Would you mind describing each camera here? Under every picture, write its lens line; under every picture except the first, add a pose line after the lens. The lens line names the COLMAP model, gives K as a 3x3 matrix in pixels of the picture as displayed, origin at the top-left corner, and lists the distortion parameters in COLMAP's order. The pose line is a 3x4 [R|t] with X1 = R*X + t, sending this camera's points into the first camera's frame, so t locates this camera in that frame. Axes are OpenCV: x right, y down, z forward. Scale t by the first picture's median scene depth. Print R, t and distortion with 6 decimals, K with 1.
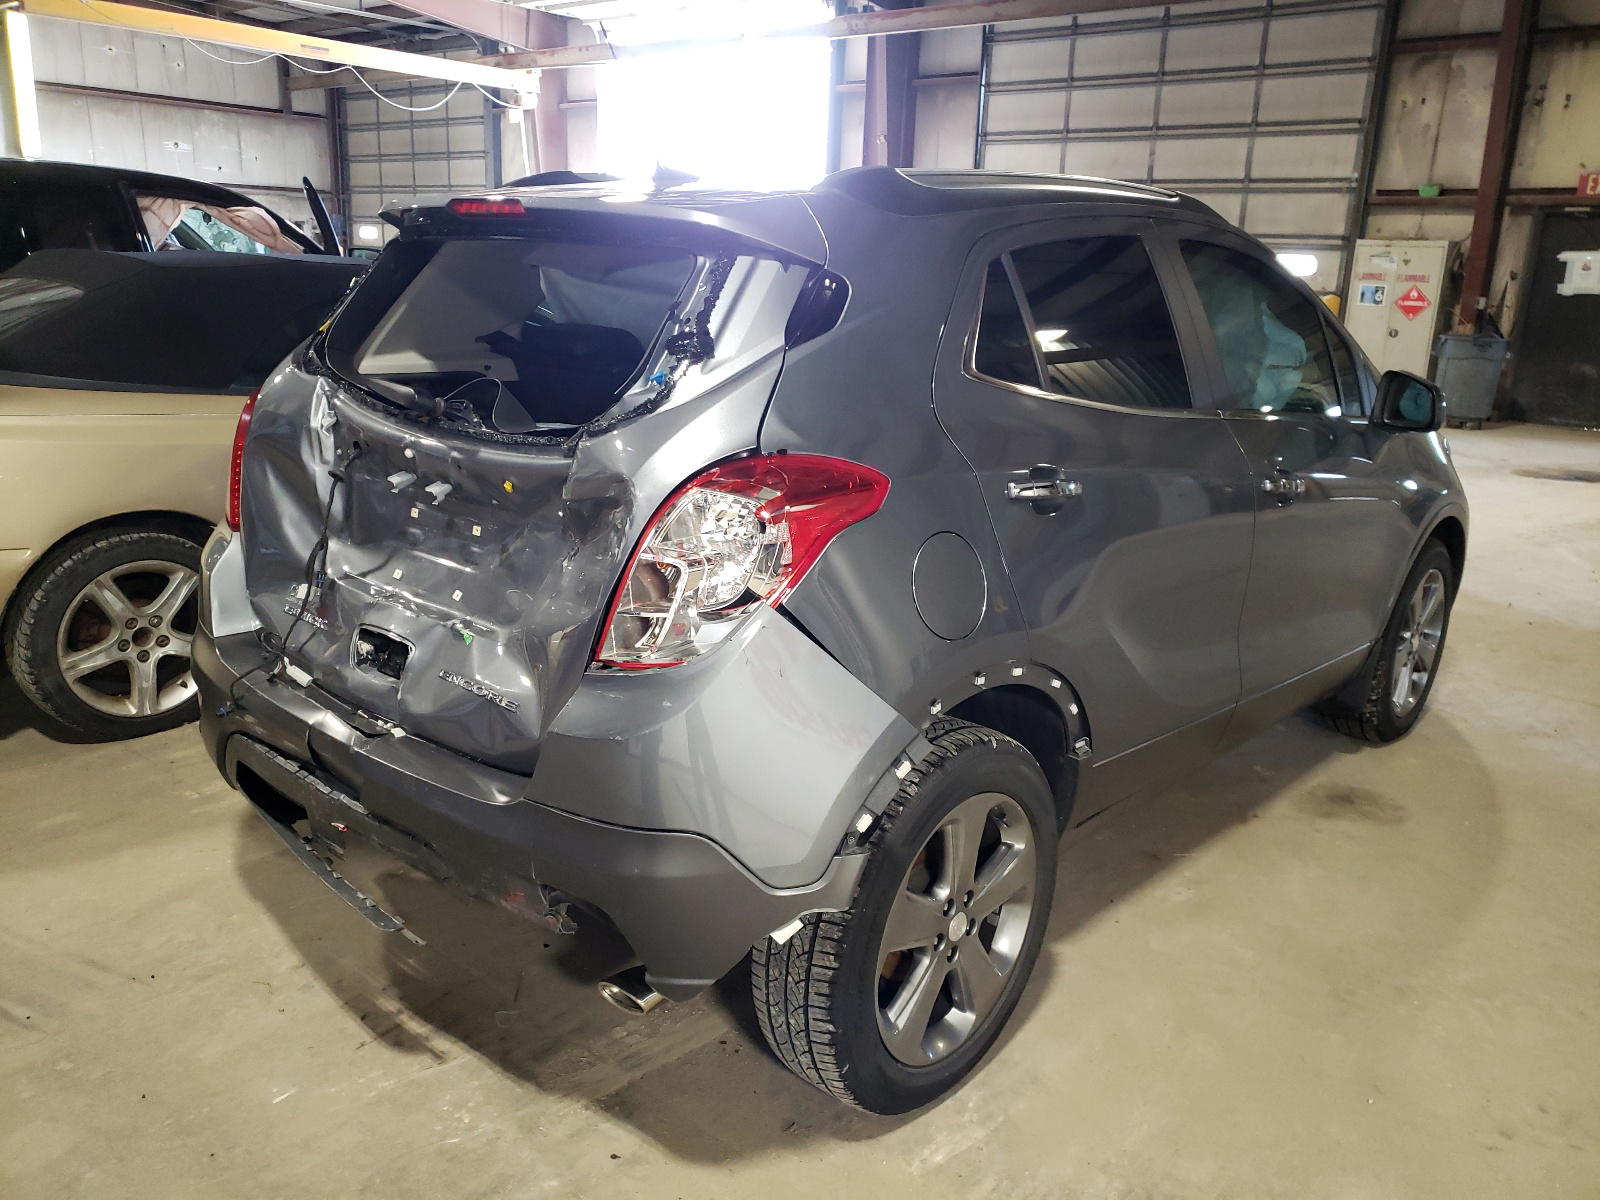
lens RADIAL K [[1238.1, 0, 852.8], [0, 1238.1, 595.6], [0, 0, 1]] dist [0.007626, -0.000015]
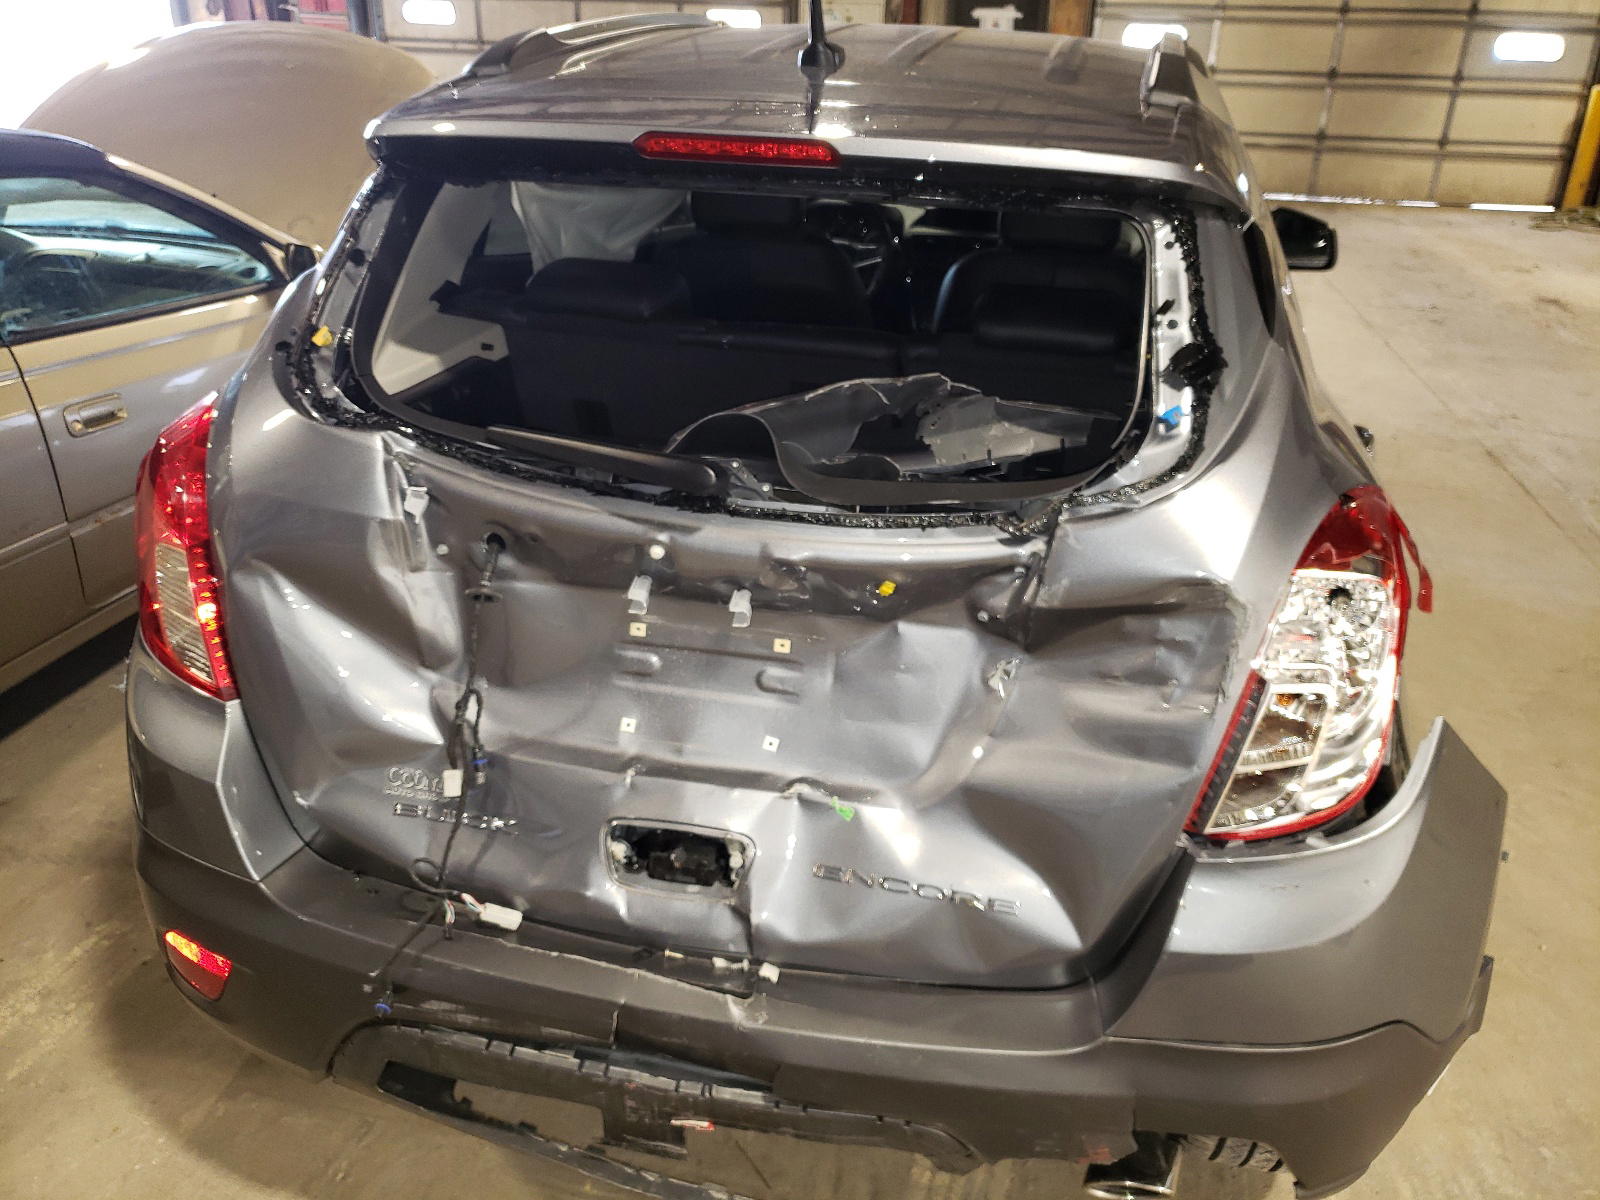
lens RADIAL K [[1222.8, 0, 800.9], [0, 1222.8, 595.1], [0, 0, 1]] dist [0.015117, 0.004919]
pose [[0.878170, -0.216127, 0.426738, -0.543275], [0.130780, 0.966598, 0.220419, -0.212323], [-0.460123, -0.137757, 0.877103, 0.401525]]
